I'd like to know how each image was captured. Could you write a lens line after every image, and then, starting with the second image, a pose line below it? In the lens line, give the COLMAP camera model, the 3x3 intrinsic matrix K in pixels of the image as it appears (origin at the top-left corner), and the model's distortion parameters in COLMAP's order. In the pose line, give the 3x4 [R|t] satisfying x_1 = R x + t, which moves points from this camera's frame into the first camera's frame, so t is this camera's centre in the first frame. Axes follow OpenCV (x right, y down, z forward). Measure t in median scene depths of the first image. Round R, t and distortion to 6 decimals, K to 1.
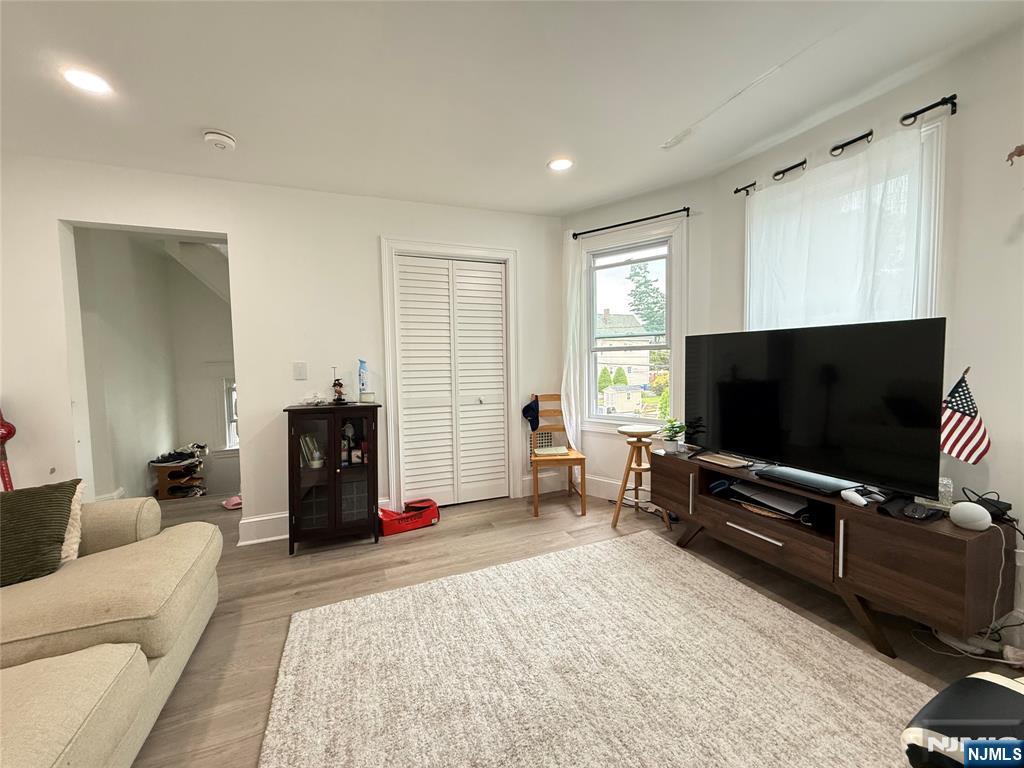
lens RADIAL K [[407.8, 0, 510.4], [0, 407.8, 382.0], [0, 0, 1]] dist [-0.000378, -0.000092]
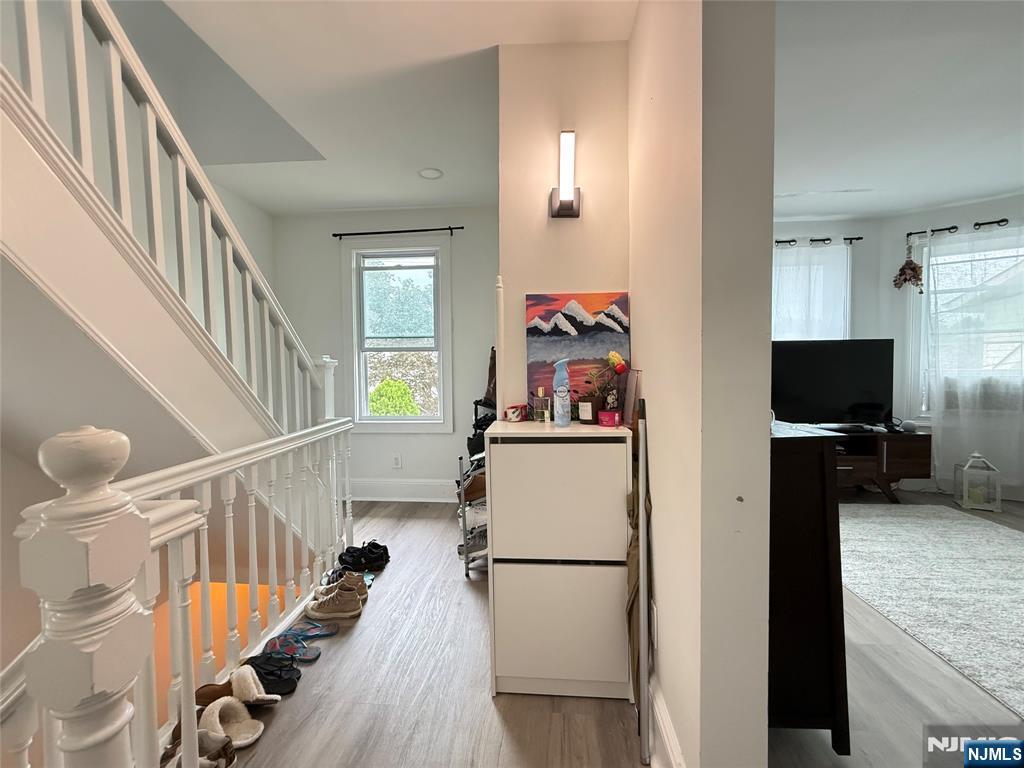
lens RADIAL K [[409.9, 0, 511.4], [0, 409.9, 377.7], [0, 0, 1]] dist [0.000756, 0.000264]
pose [[0.462058, -0.019327, 0.886639, -1.160578], [0.051588, 0.998655, -0.005115, -0.027793], [-0.885348, 0.048104, 0.462434, 1.130491]]
